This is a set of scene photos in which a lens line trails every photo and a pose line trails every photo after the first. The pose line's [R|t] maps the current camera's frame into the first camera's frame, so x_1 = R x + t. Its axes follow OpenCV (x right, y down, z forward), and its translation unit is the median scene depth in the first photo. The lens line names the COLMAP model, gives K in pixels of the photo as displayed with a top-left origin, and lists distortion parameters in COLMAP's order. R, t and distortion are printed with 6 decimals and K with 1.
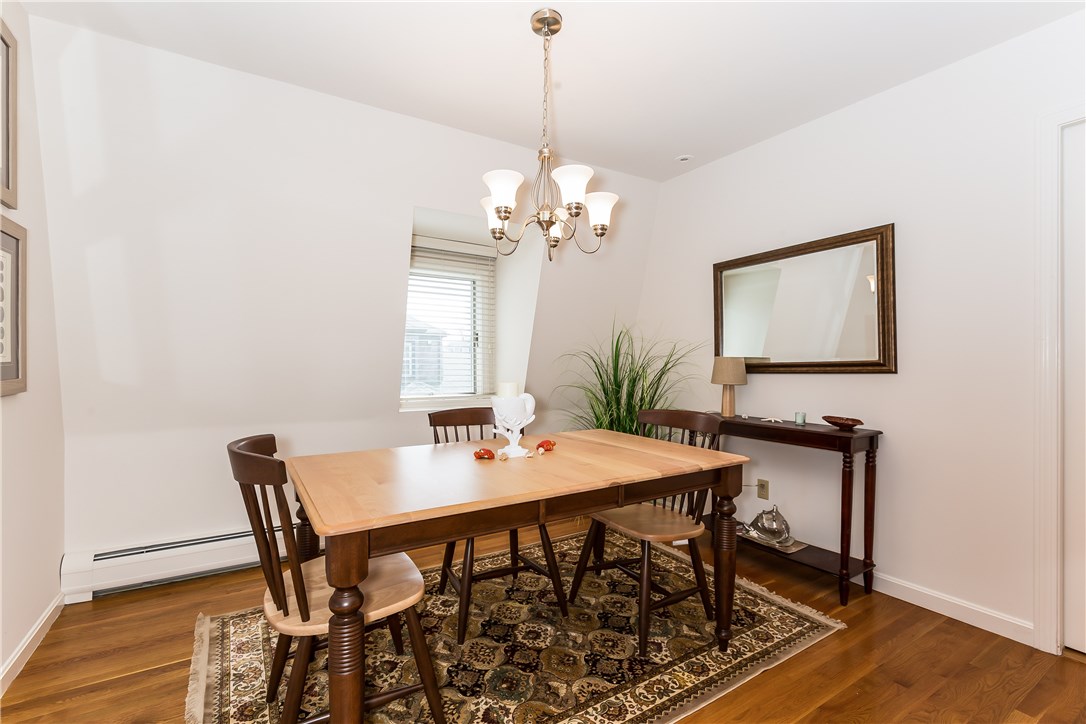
lens RADIAL K [[494.9, 0, 536.3], [0, 494.9, 361.2], [0, 0, 1]] dist [-0.000733, 0.000546]
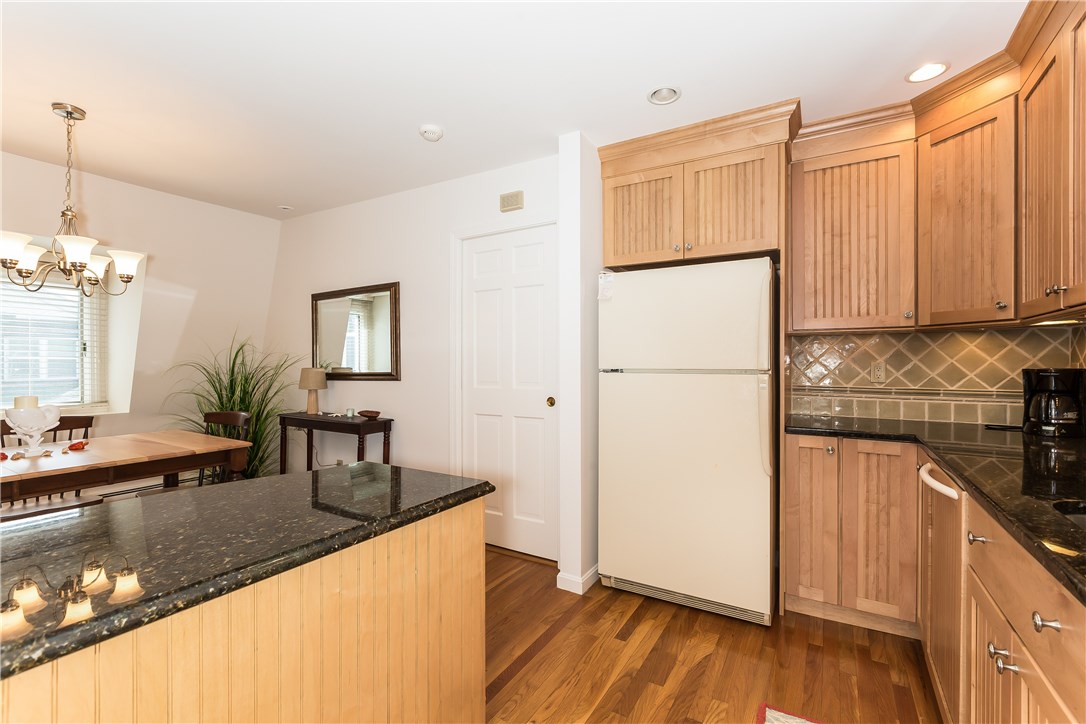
lens RADIAL K [[494.9, 0, 546.3], [0, 494.9, 360.2], [0, 0, 1]] dist [-0.000733, 0.000546]
pose [[0.891350, -0.000645, 0.453315, 0.432128], [-0.001442, 0.999990, 0.004259, -0.044290], [-0.453313, -0.004450, 0.891340, -0.553286]]
